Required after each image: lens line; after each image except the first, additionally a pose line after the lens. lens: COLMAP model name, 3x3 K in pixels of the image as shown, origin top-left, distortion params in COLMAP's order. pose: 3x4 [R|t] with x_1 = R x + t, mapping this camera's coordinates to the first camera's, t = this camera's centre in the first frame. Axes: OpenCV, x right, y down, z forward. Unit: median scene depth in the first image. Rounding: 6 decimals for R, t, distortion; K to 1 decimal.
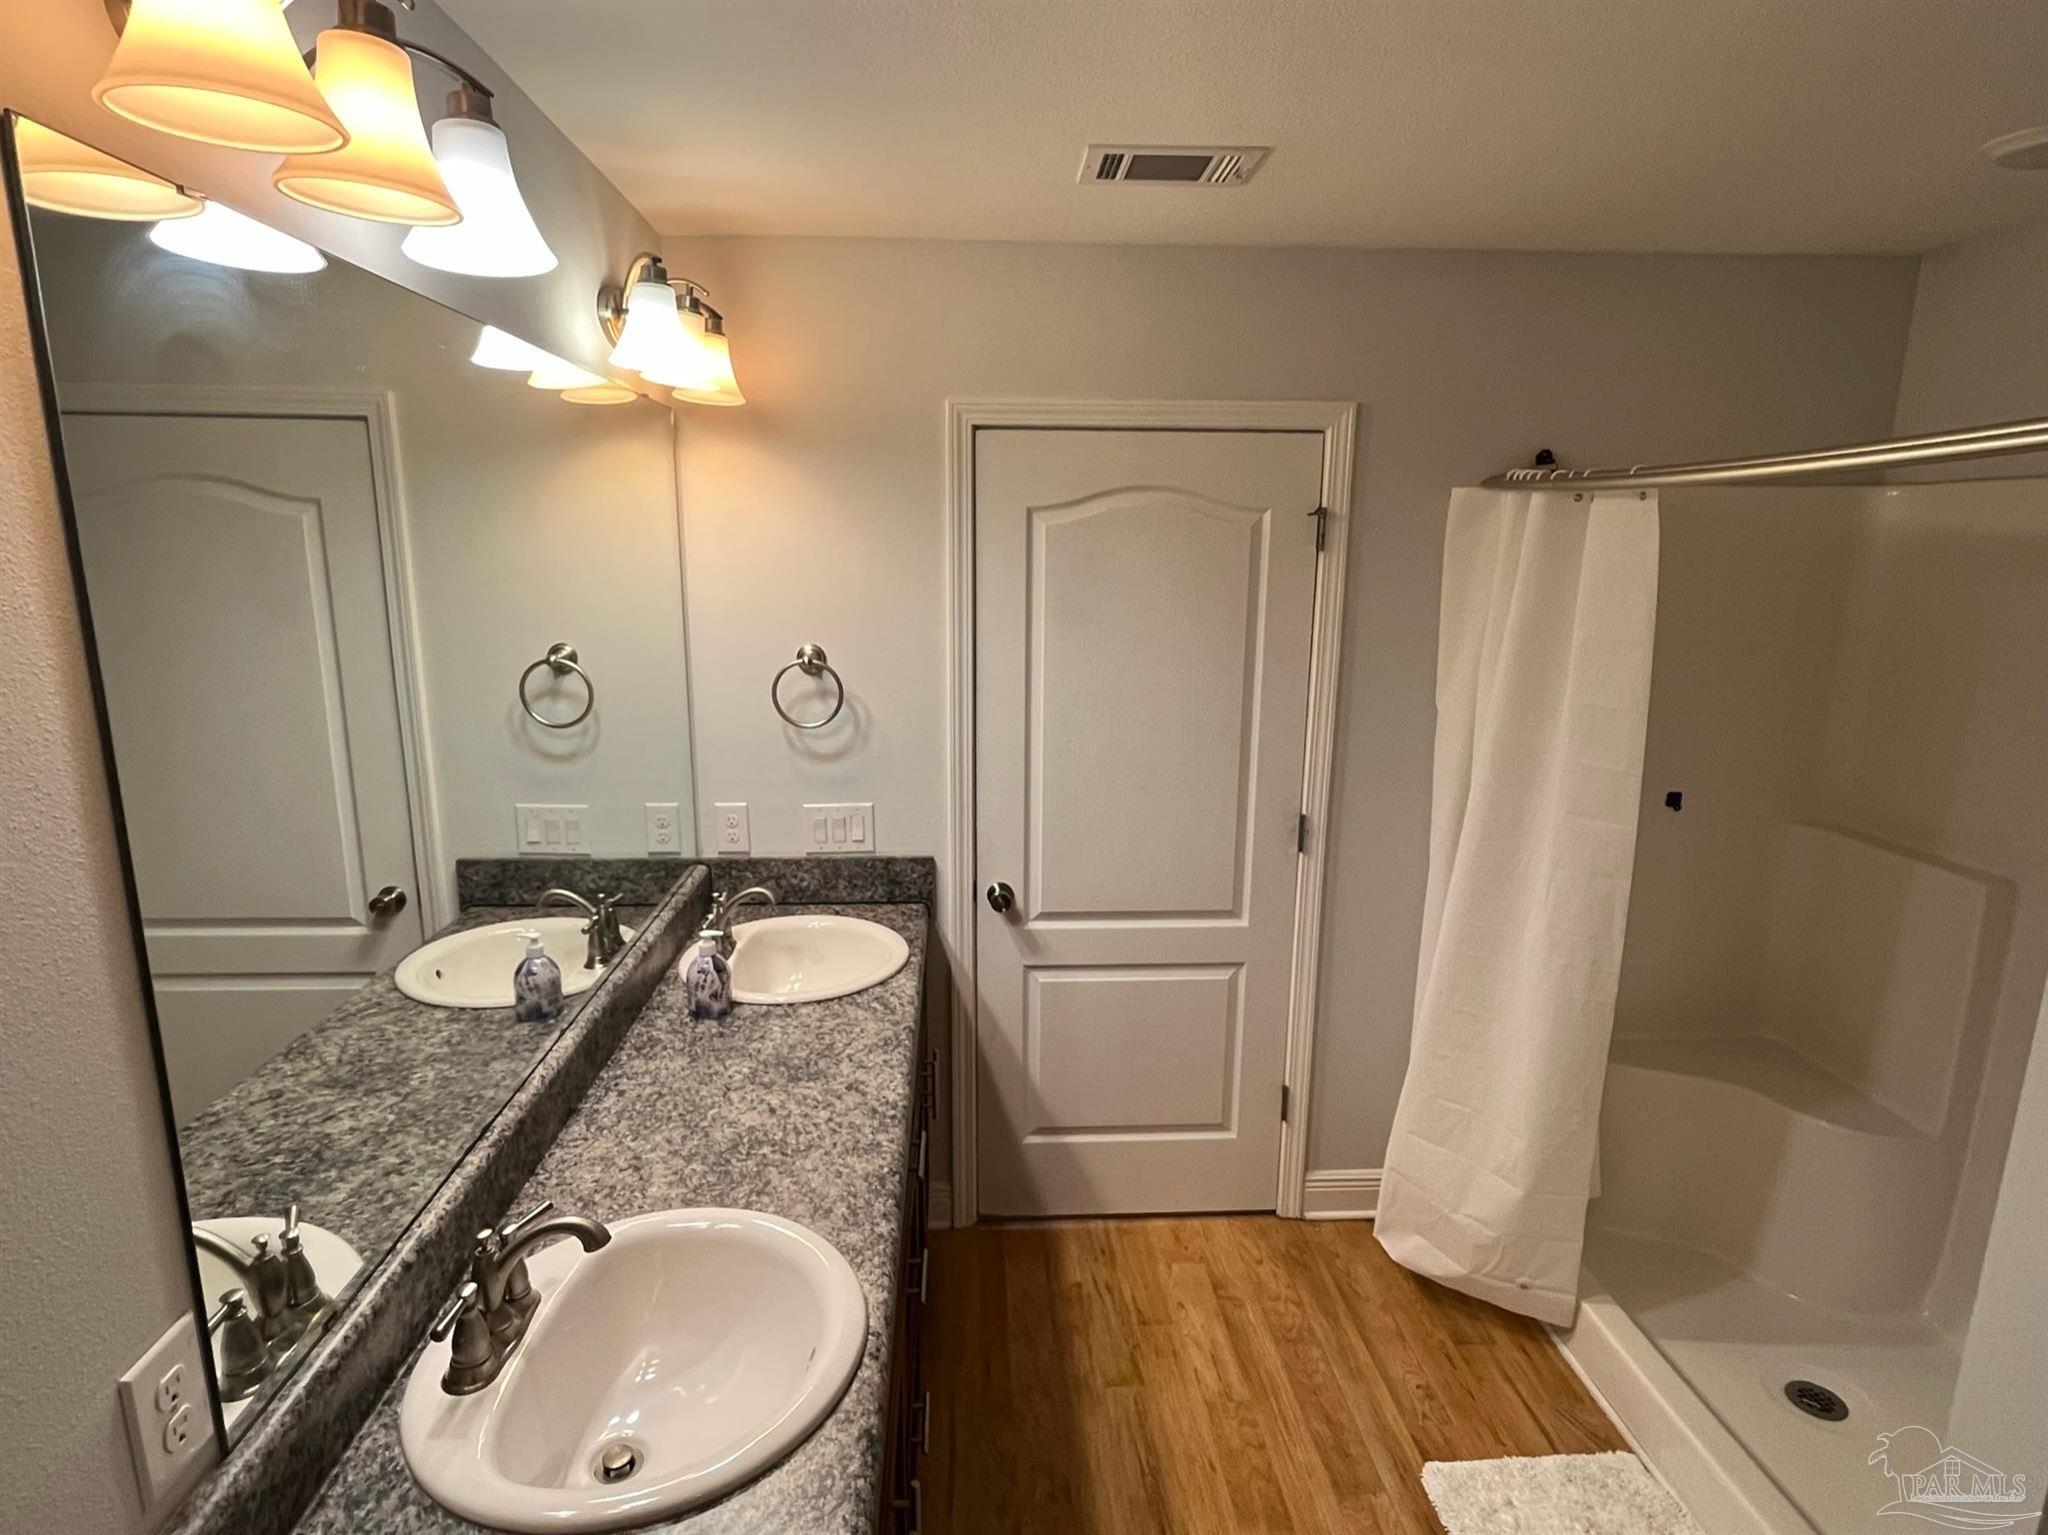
lens RADIAL K [[1084.3, 0, 1028.0], [0, 1084.3, 767.6], [0, 0, 1]] dist [-0.004387, 0.001080]
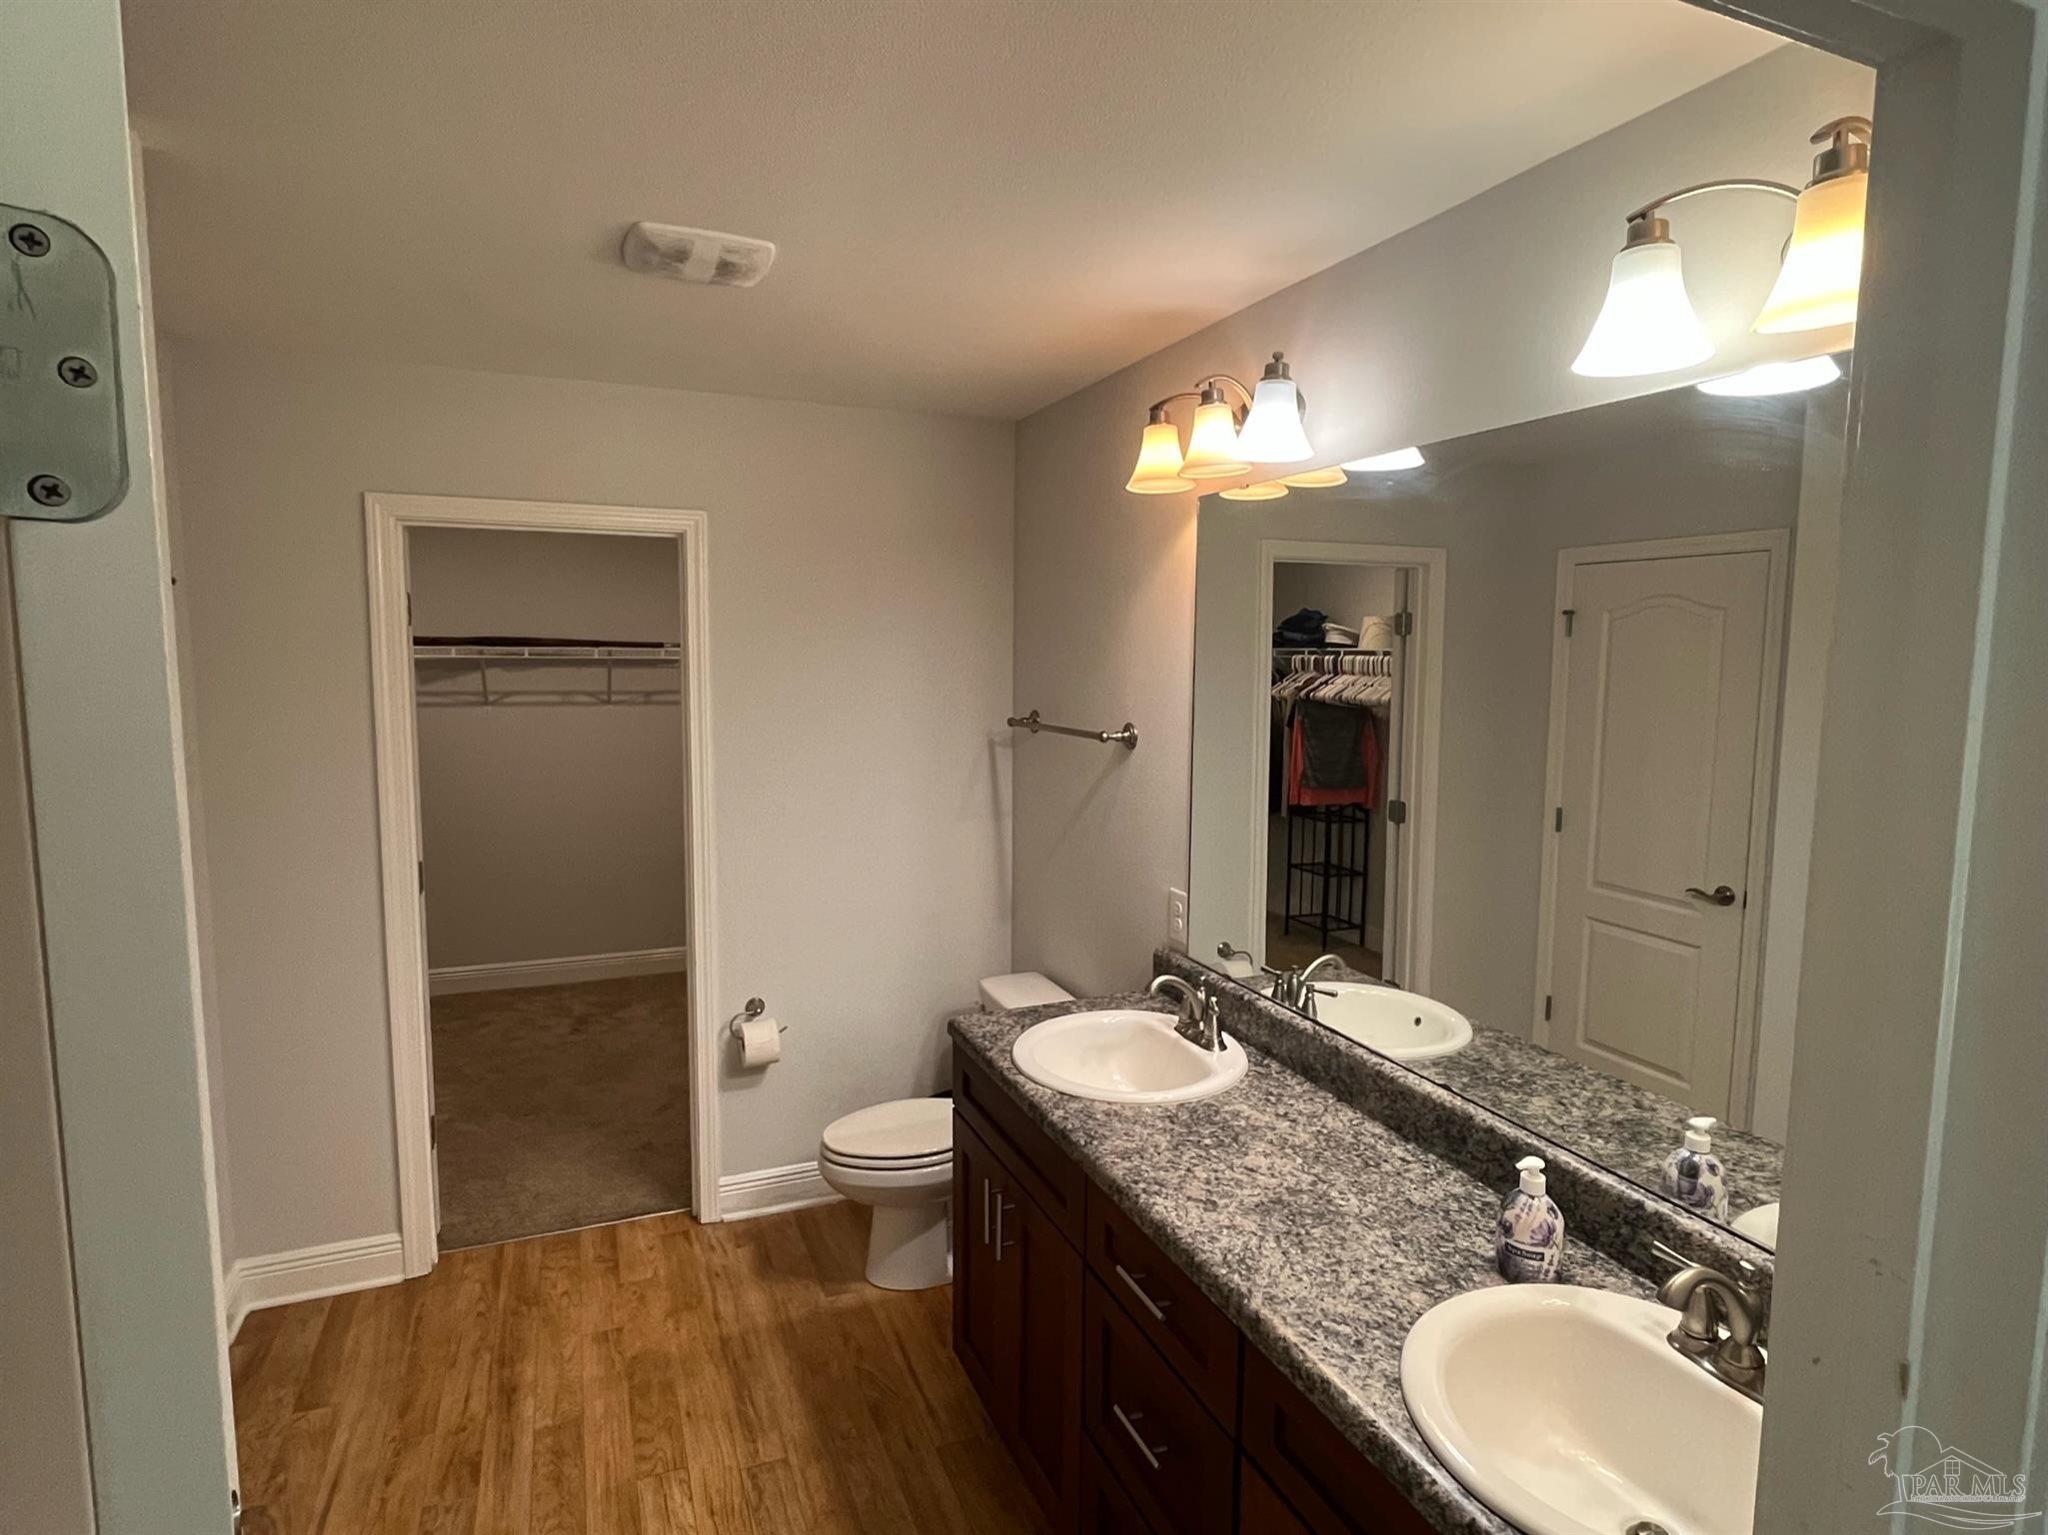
lens RADIAL K [[1084.3, 0, 1029.4], [0, 1084.3, 761.2], [0, 0, 1]] dist [-0.004387, 0.001080]
pose [[-0.942809, 0.017150, -0.332891, 0.287672], [-0.085164, 0.953138, 0.290303, -0.321516], [0.322270, 0.302050, -0.897166, 1.716364]]
